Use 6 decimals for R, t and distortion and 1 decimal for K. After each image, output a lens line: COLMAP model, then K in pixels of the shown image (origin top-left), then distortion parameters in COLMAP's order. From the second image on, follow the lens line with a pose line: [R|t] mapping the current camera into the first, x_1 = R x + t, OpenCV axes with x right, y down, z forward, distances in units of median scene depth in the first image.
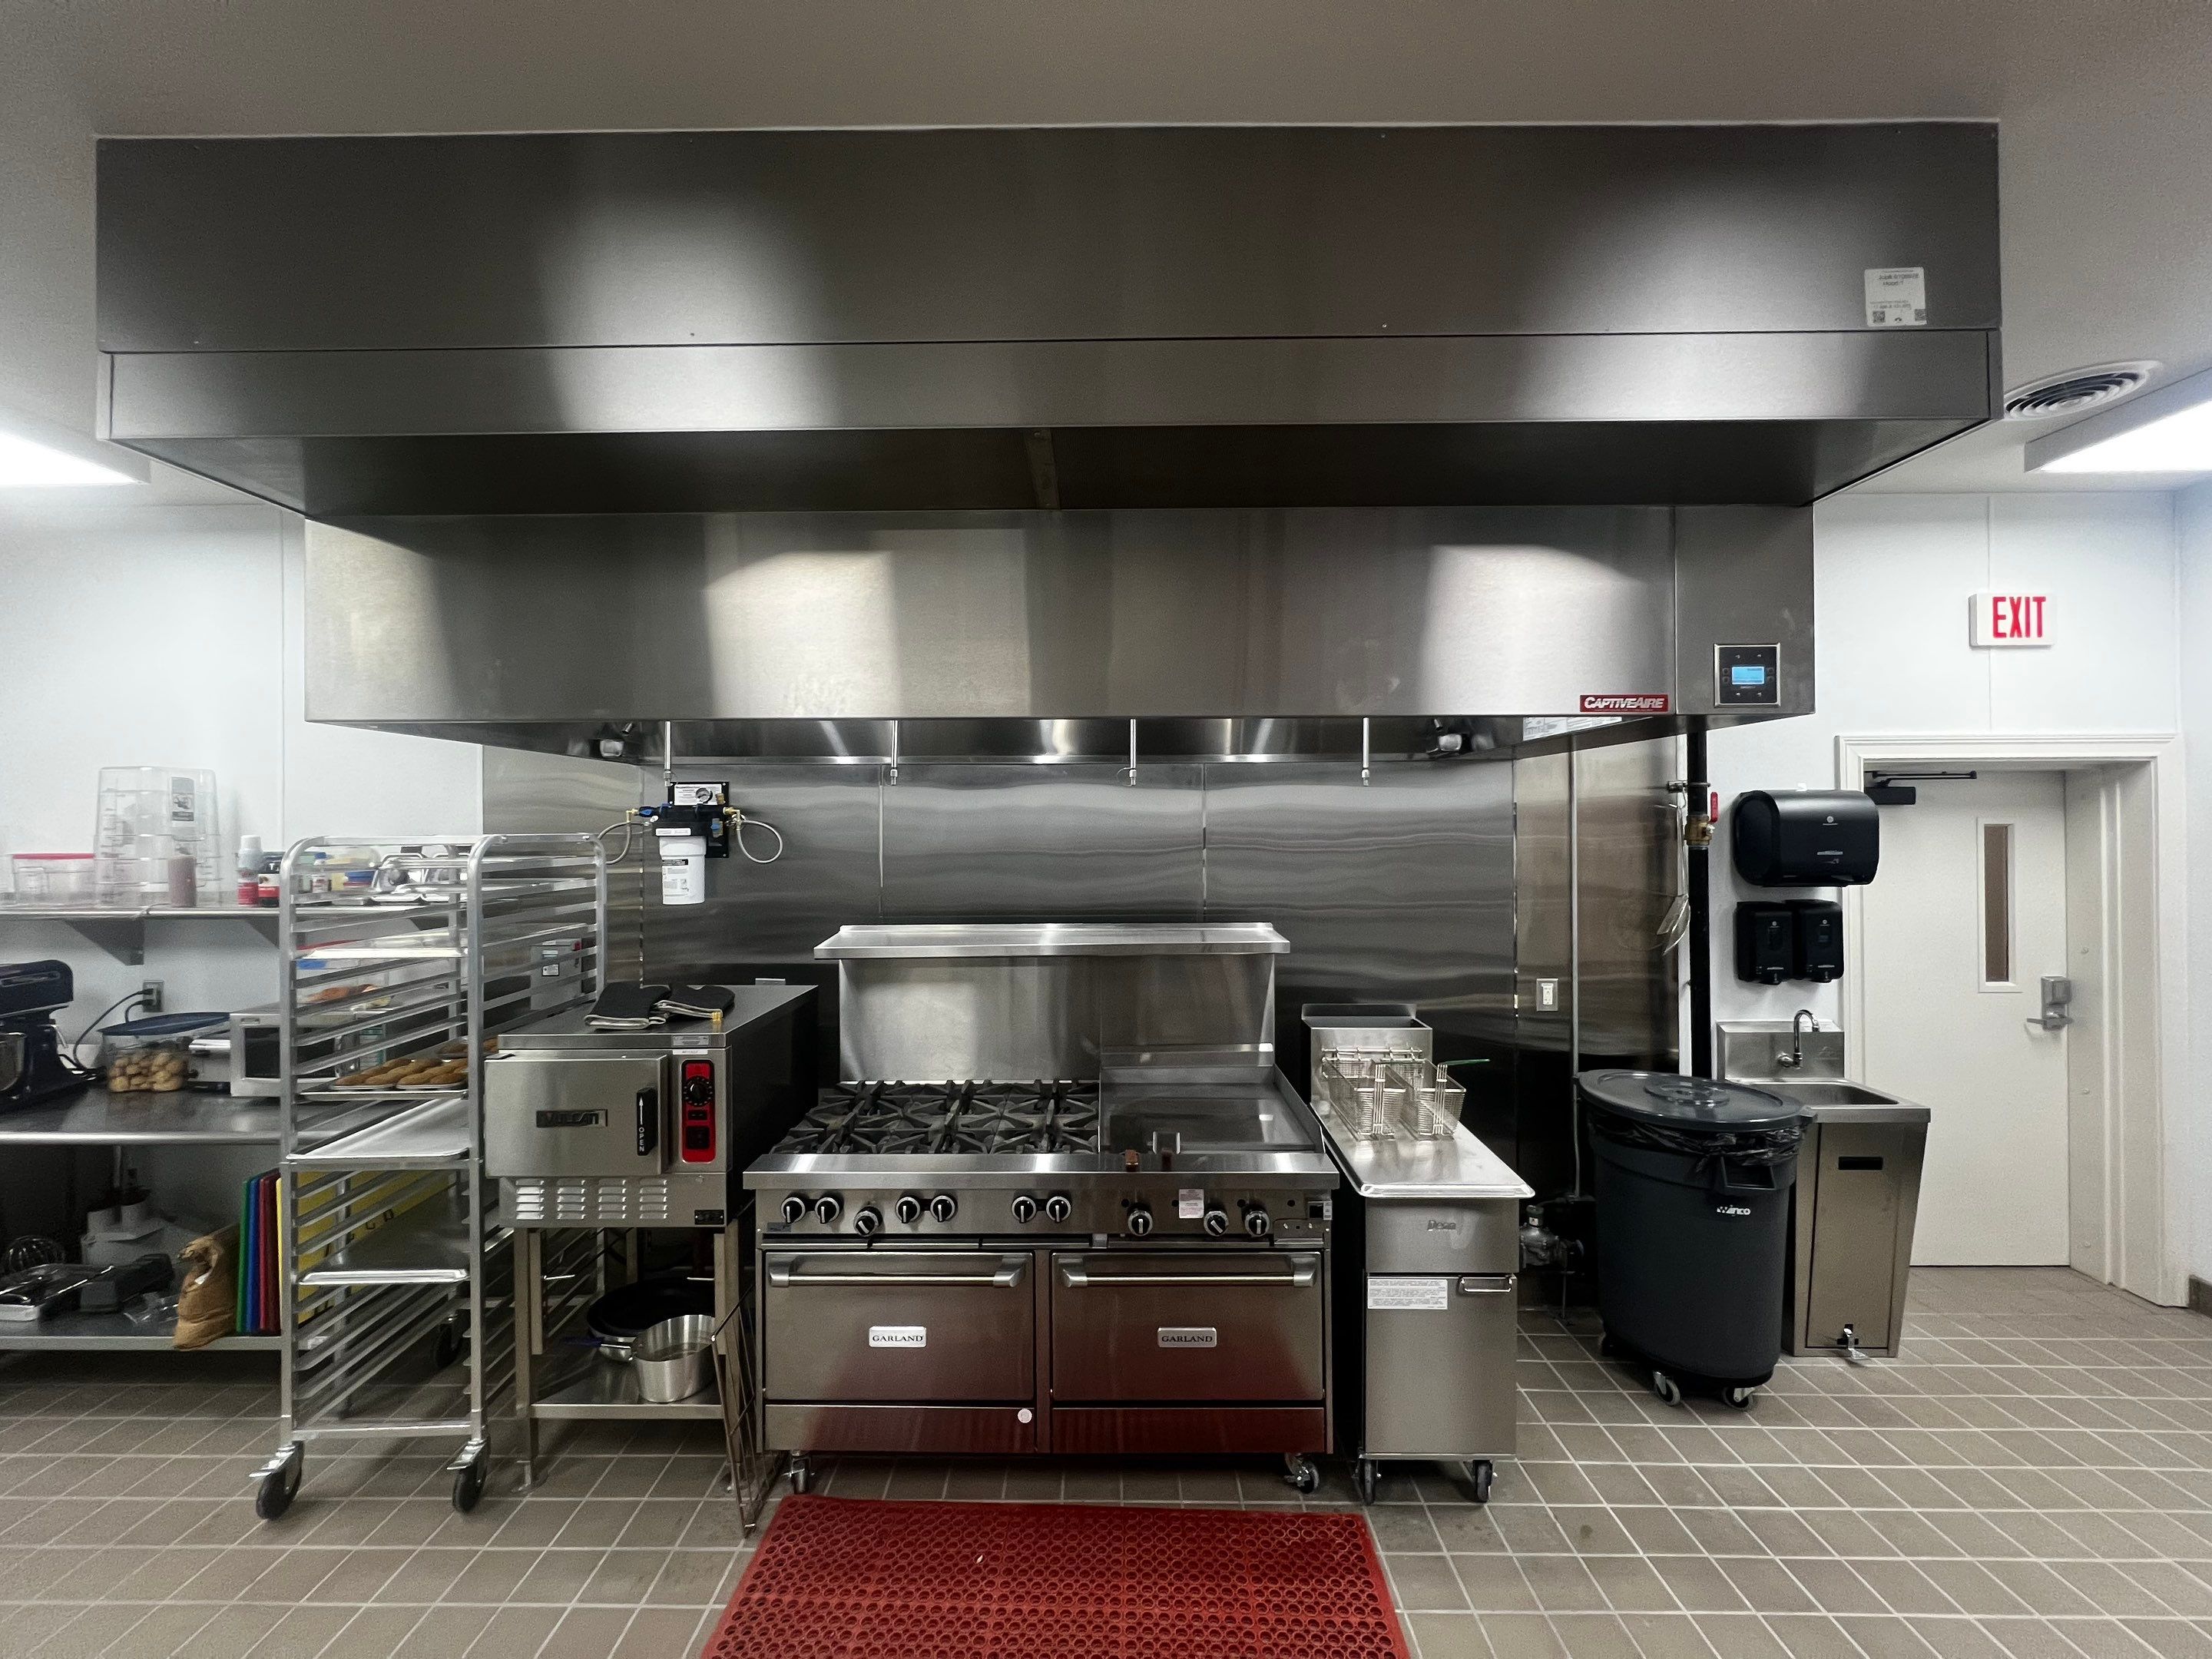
lens RADIAL K [[902.0, 0, 1097.7], [0, 902.0, 828.8], [0, 0, 1]] dist [-0.004463, 0.000477]
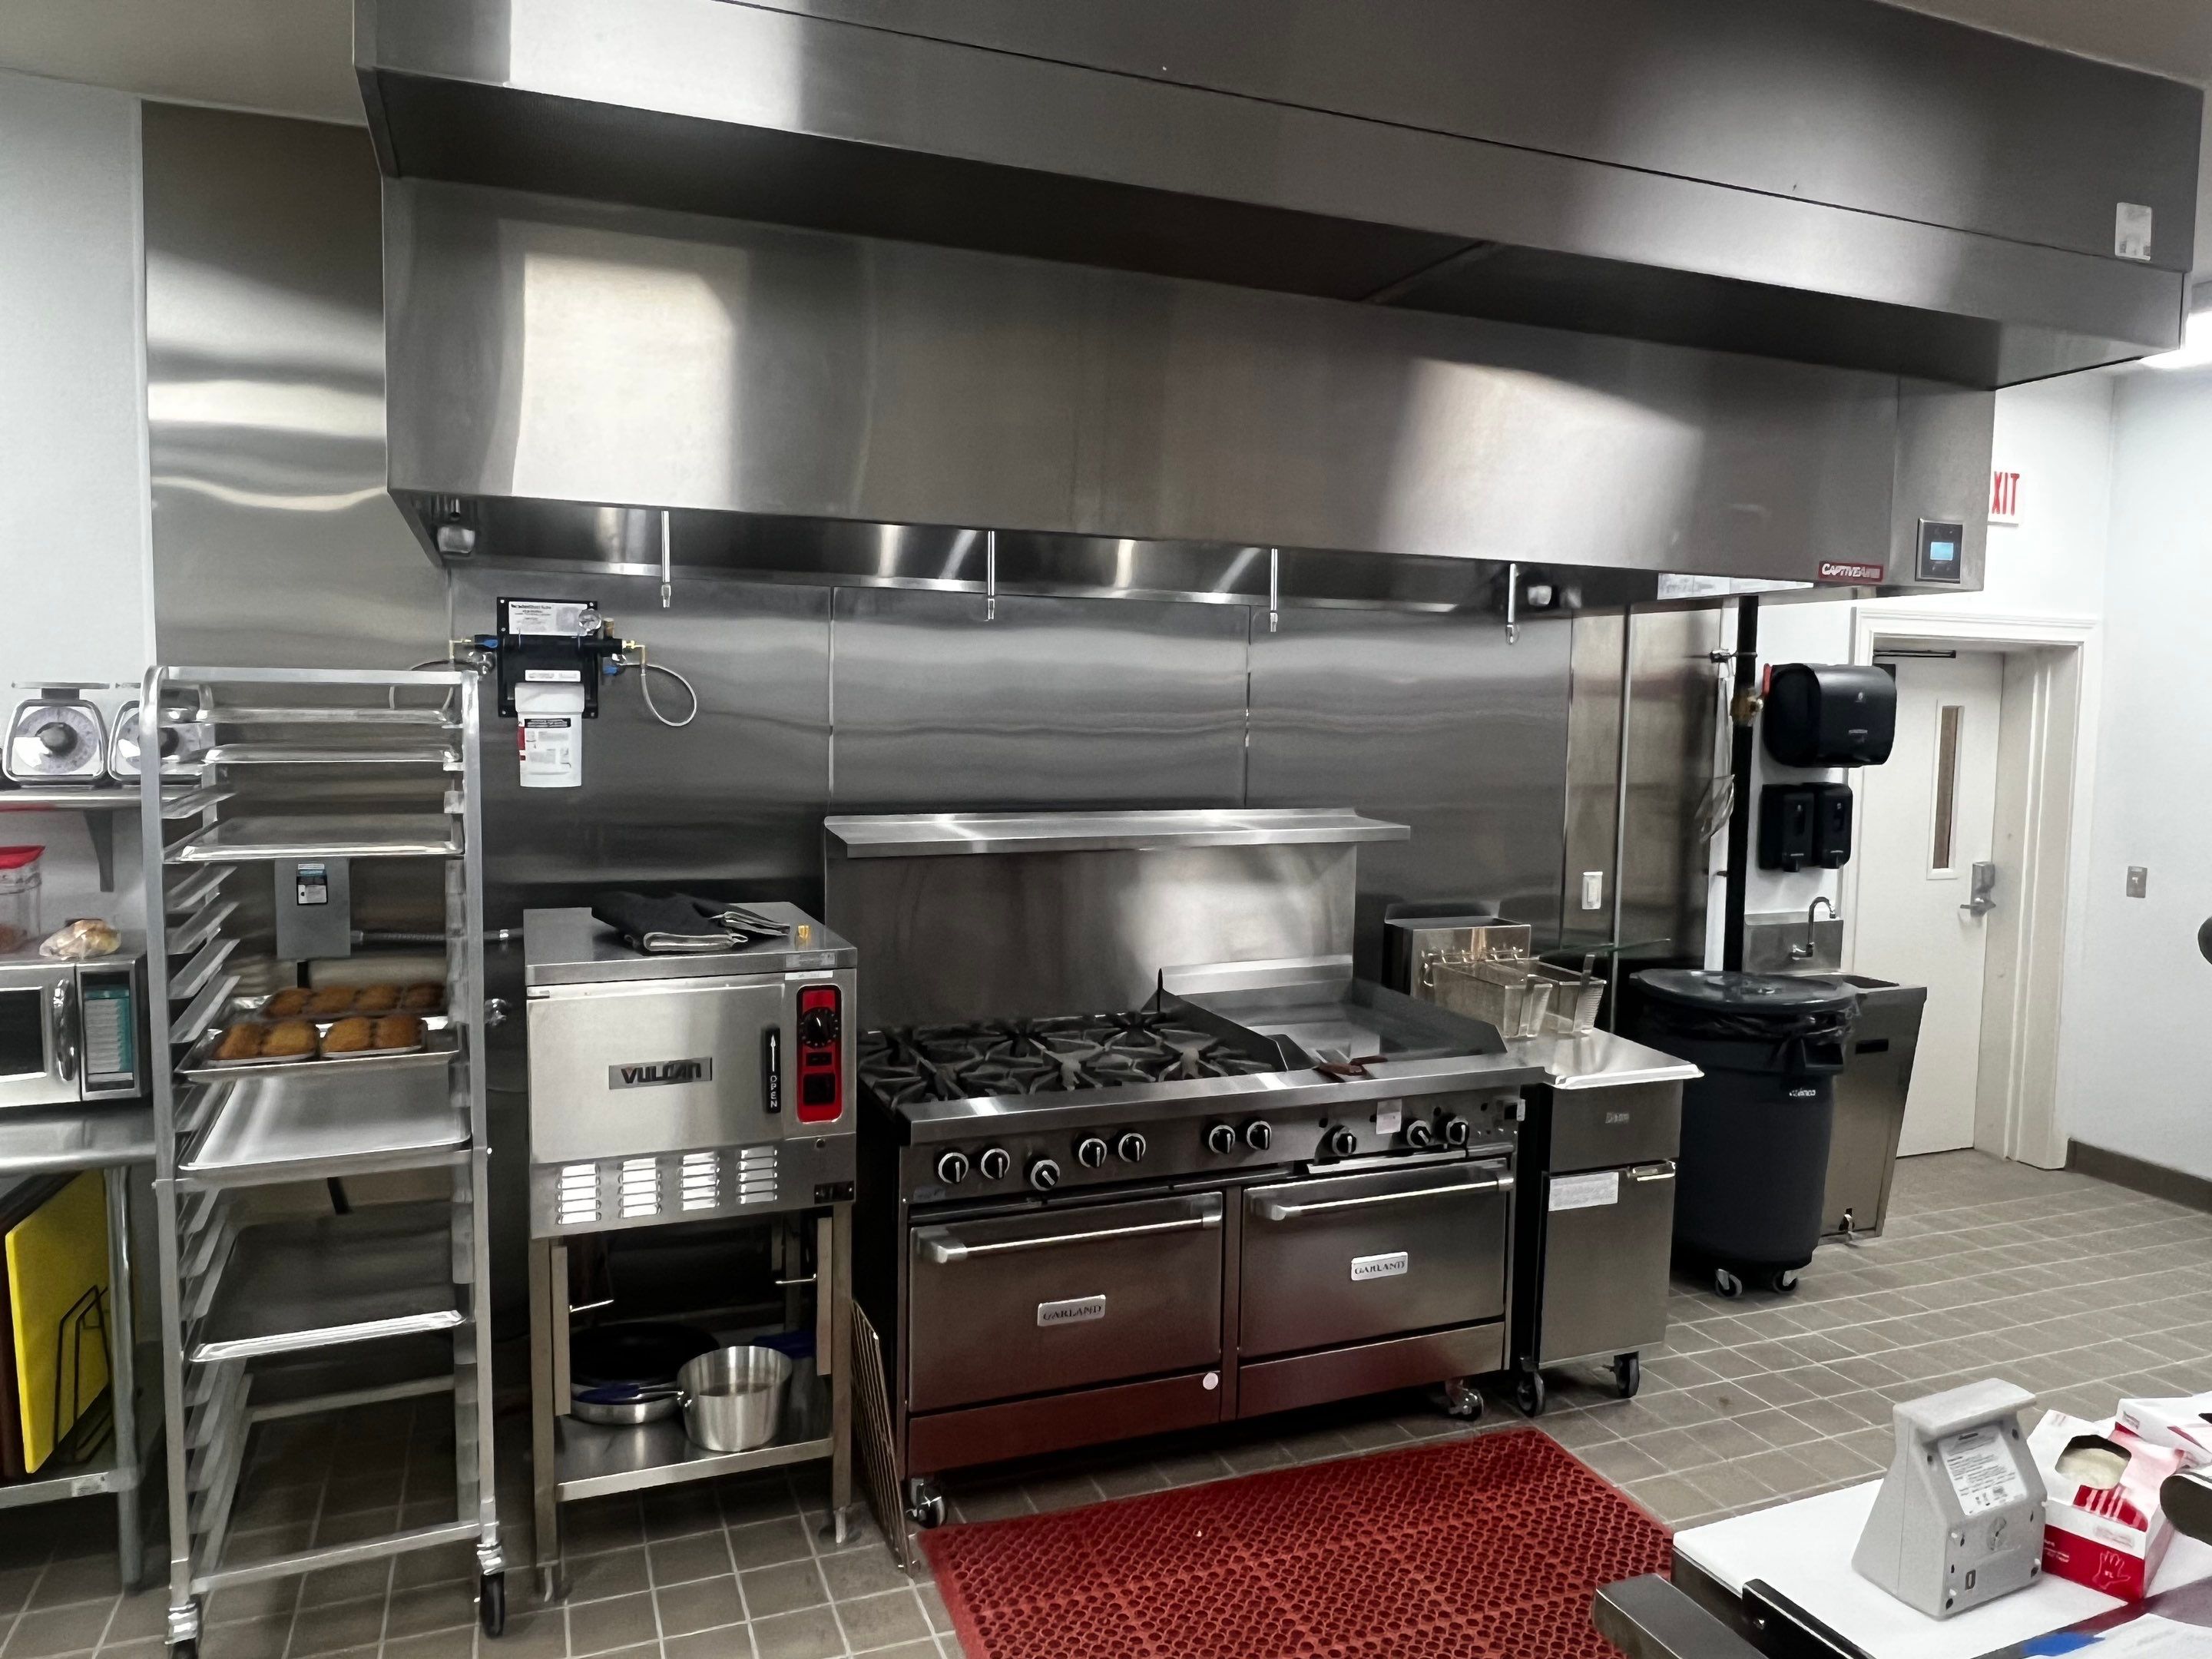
lens RADIAL K [[1459.0, 0, 1126.5], [0, 1459.0, 828.6], [0, 0, 1]] dist [-0.009654, 0.003813]
pose [[0.925455, -0.012315, 0.378658, -0.490544], [-0.020495, 0.996381, 0.082496, 0.018351], [-0.378304, -0.084107, 0.921853, -0.136842]]
